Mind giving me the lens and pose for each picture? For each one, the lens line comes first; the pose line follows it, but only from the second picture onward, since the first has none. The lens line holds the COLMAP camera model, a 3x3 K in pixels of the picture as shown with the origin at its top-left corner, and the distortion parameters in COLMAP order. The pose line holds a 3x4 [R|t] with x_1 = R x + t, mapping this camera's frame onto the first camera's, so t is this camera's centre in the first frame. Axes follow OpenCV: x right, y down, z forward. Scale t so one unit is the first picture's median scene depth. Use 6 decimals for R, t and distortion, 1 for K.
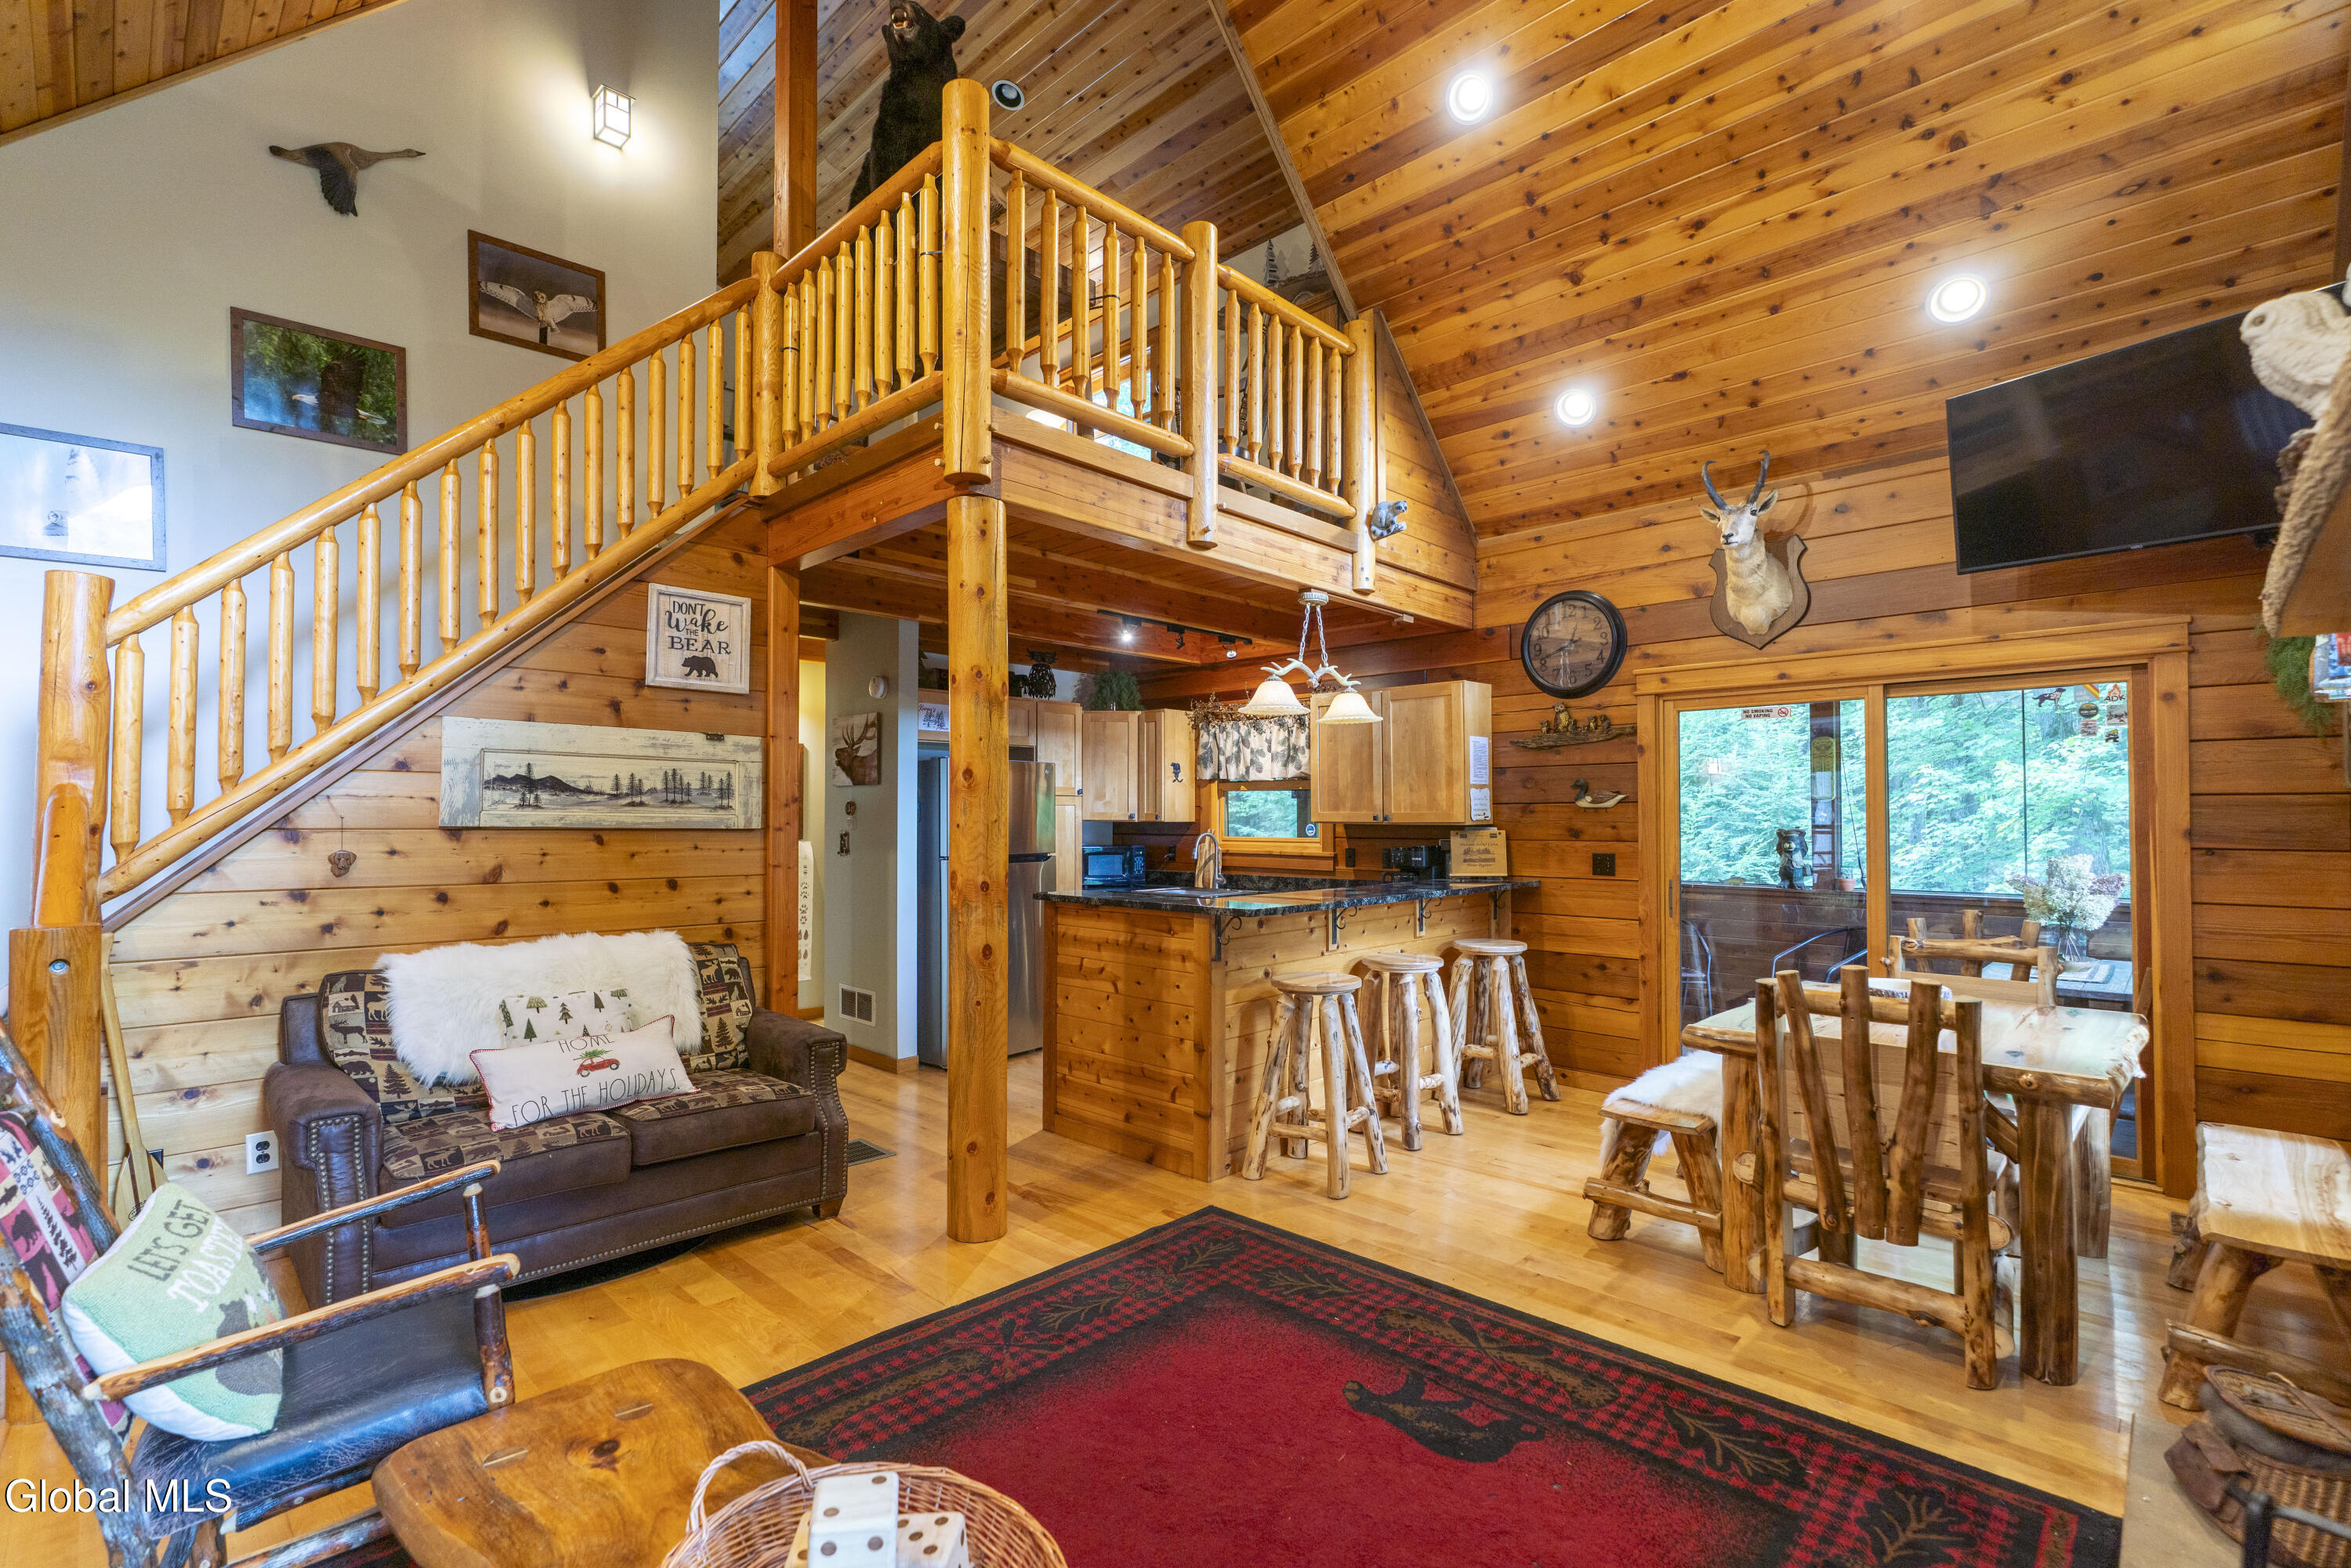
lens RADIAL K [[1049.7, 0, 1158.7], [0, 1049.7, 798.2], [0, 0, 1]] dist [-0.016457, 0.007145]
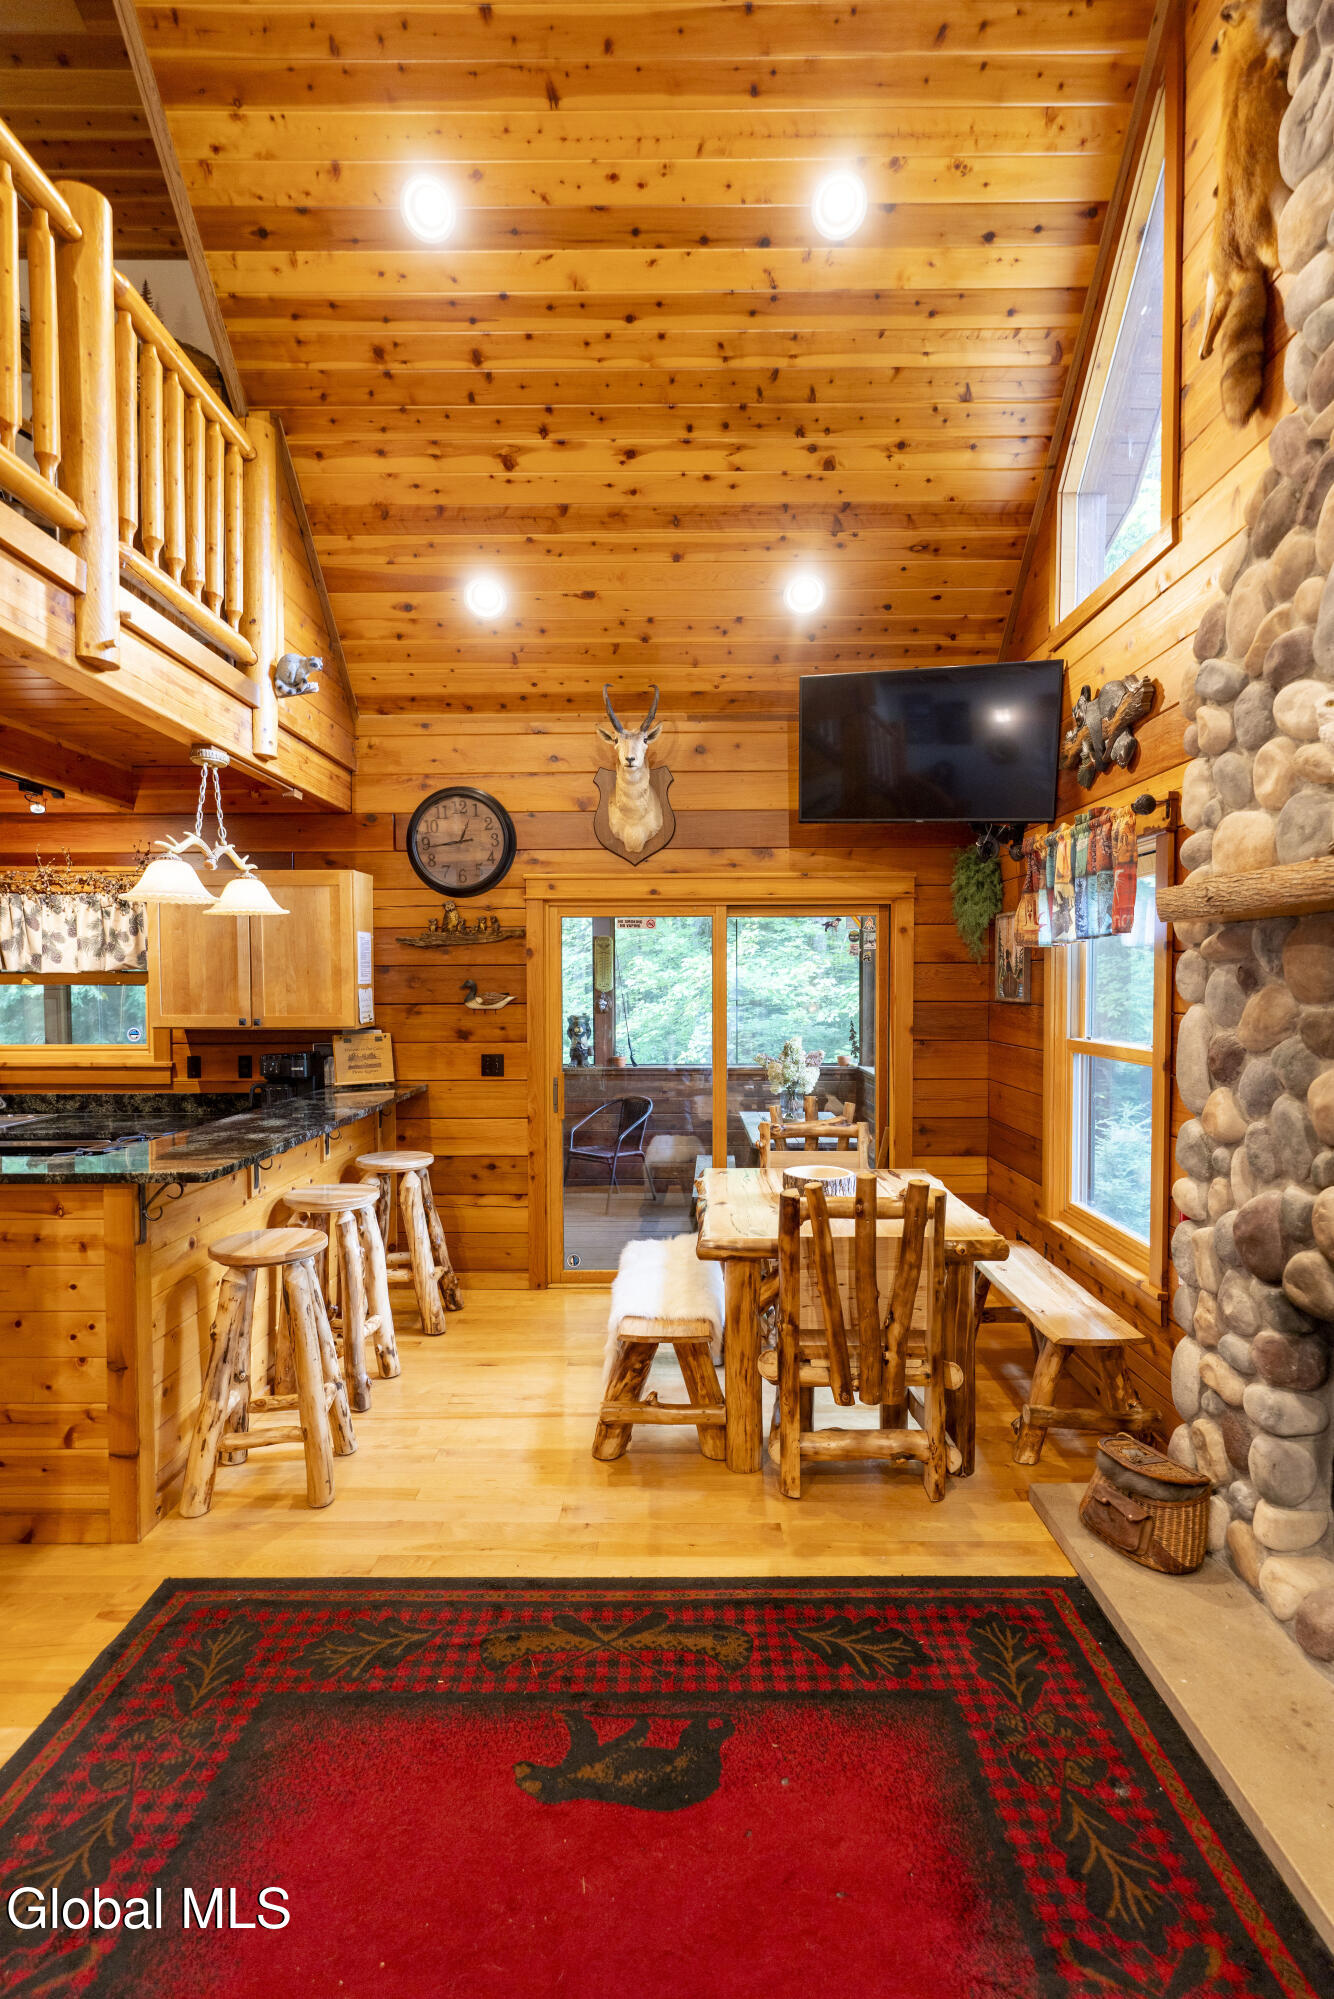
lens RADIAL K [[1014.7, 0, 683.5], [0, 1014.7, 1014.2], [0, 0, 1]] dist [-0.012626, 0.008783]
pose [[0.712867, -0.023167, 0.700917, -0.134916], [-0.011164, 0.998953, 0.044373, -0.033233], [-0.701211, -0.039457, 0.711861, 0.189396]]
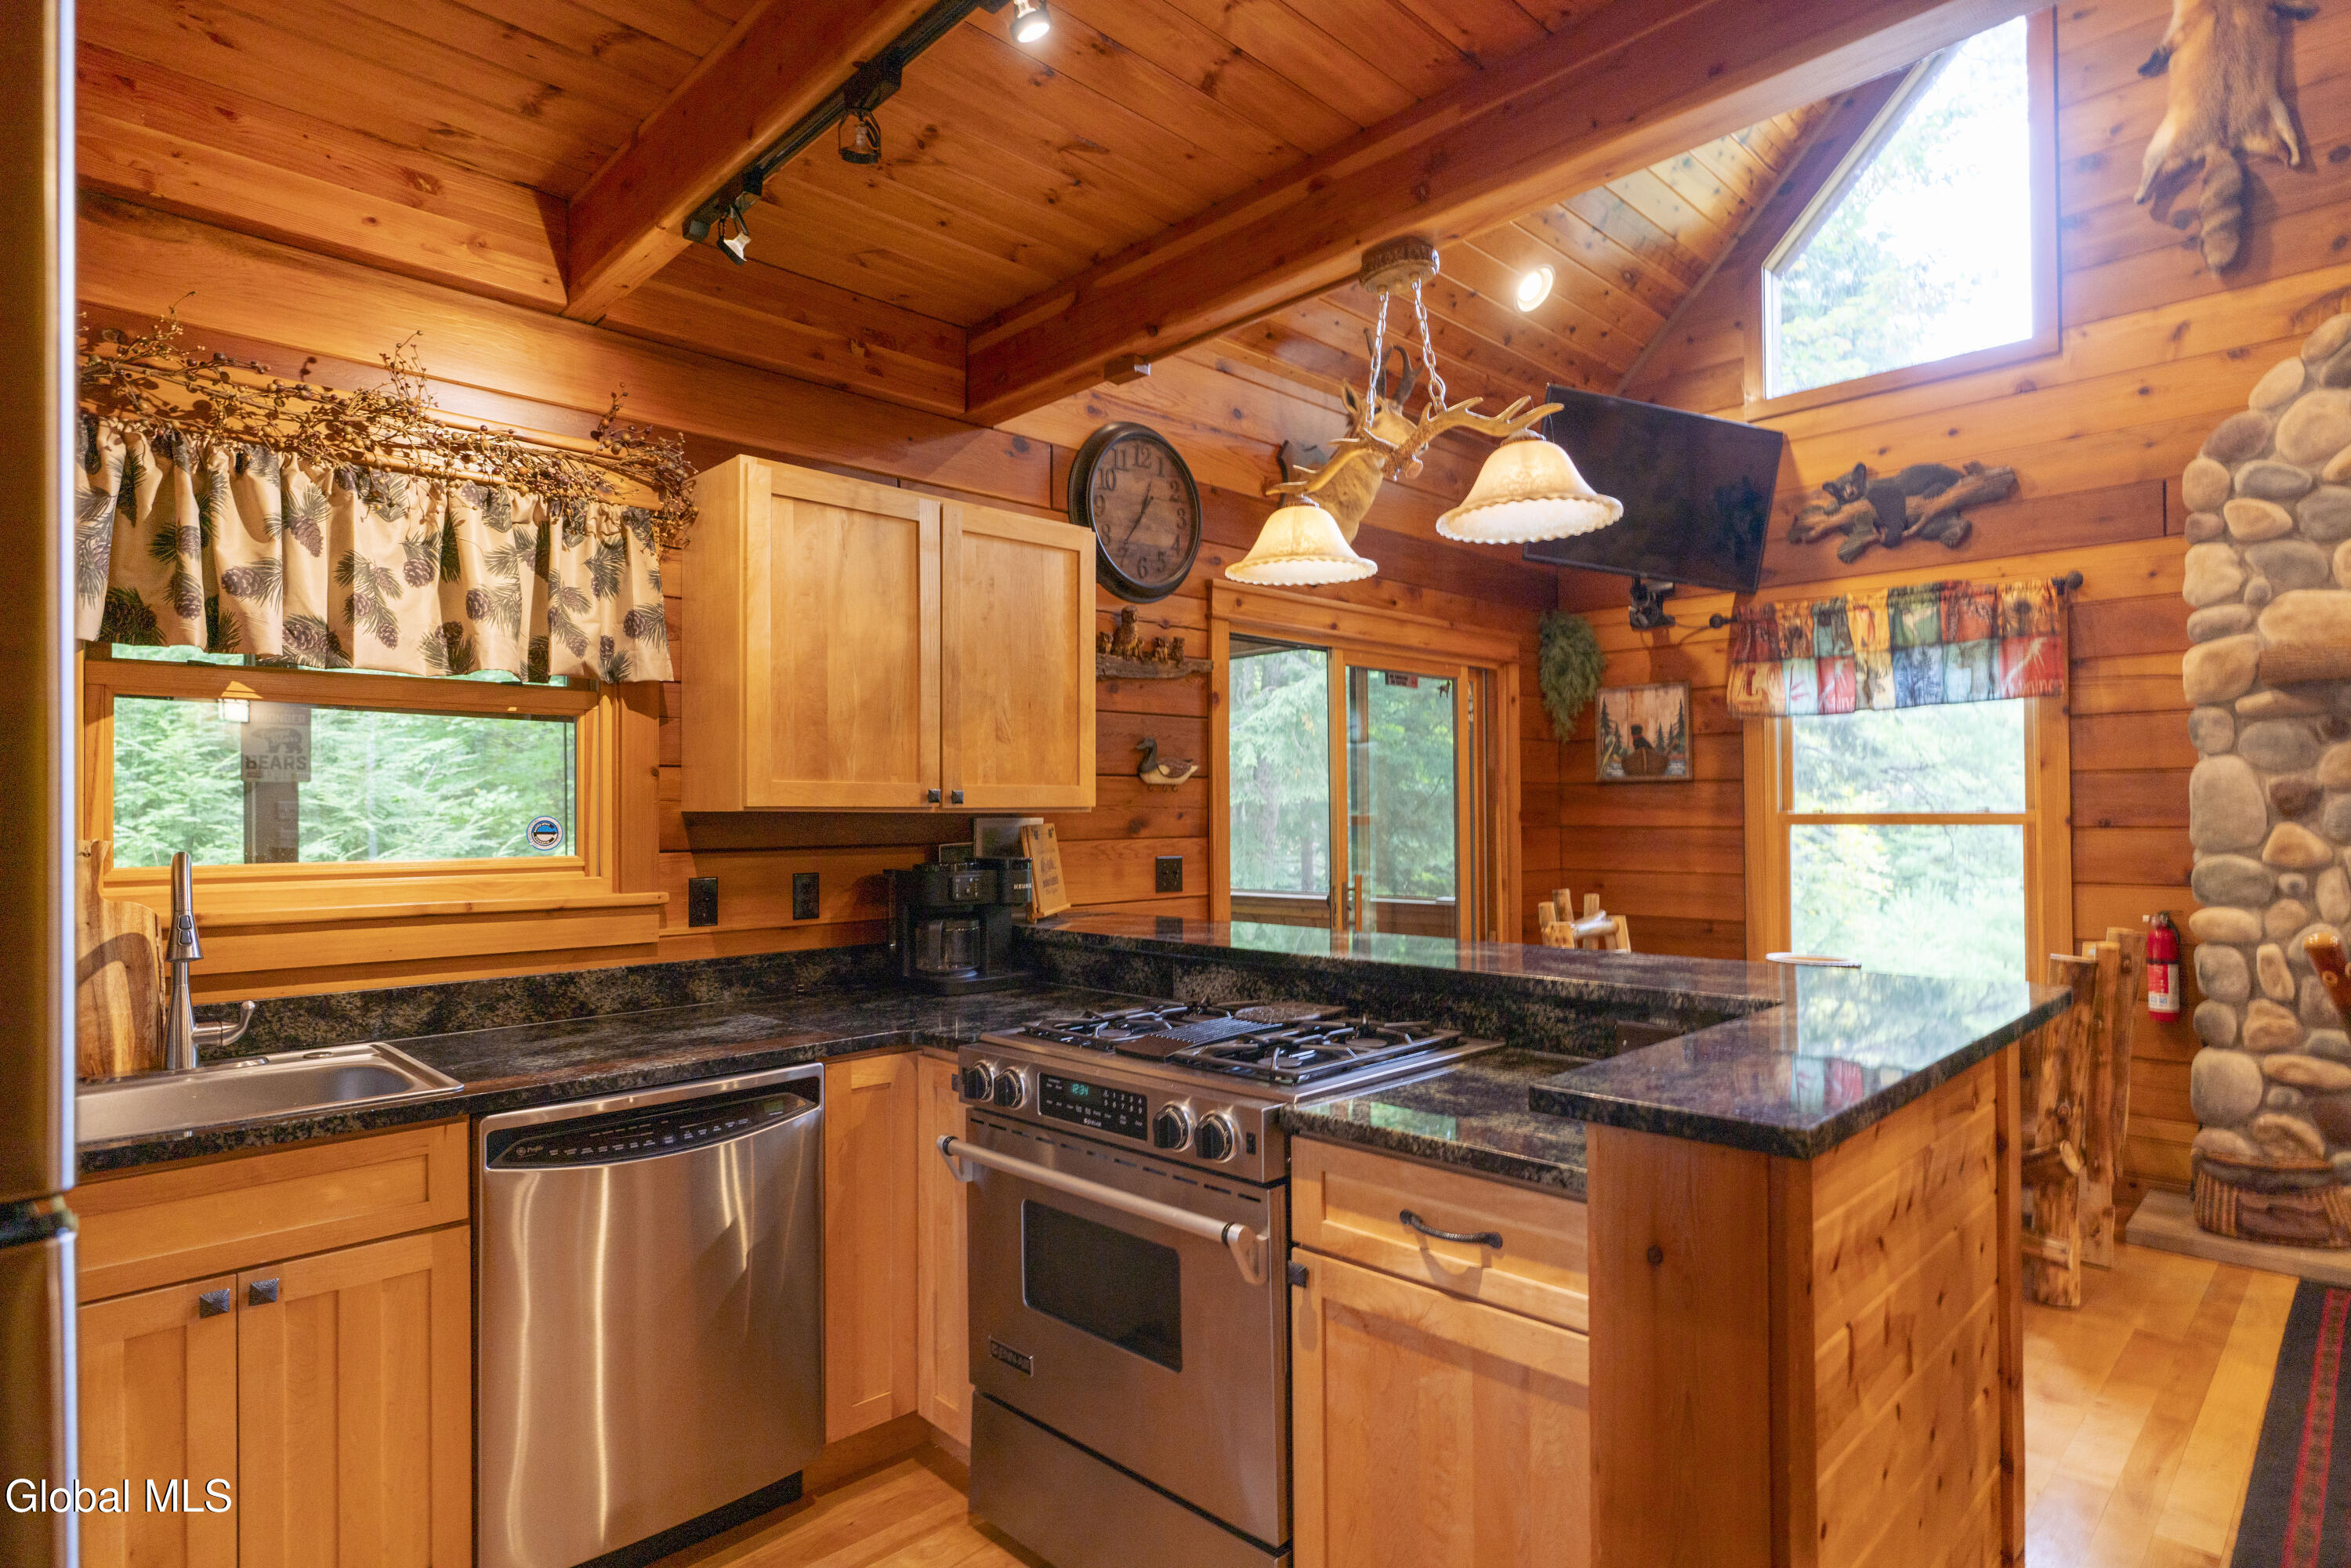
lens RADIAL K [[1233.8, 0, 1153.3], [0, 1233.8, 795.8], [0, 0, 1]] dist [-0.011209, 0.006914]
pose [[0.023285, 0.015891, 0.999603, -0.338466], [-0.012253, 0.999803, -0.015609, 0.029203], [-0.999654, -0.011885, 0.023476, 1.053378]]
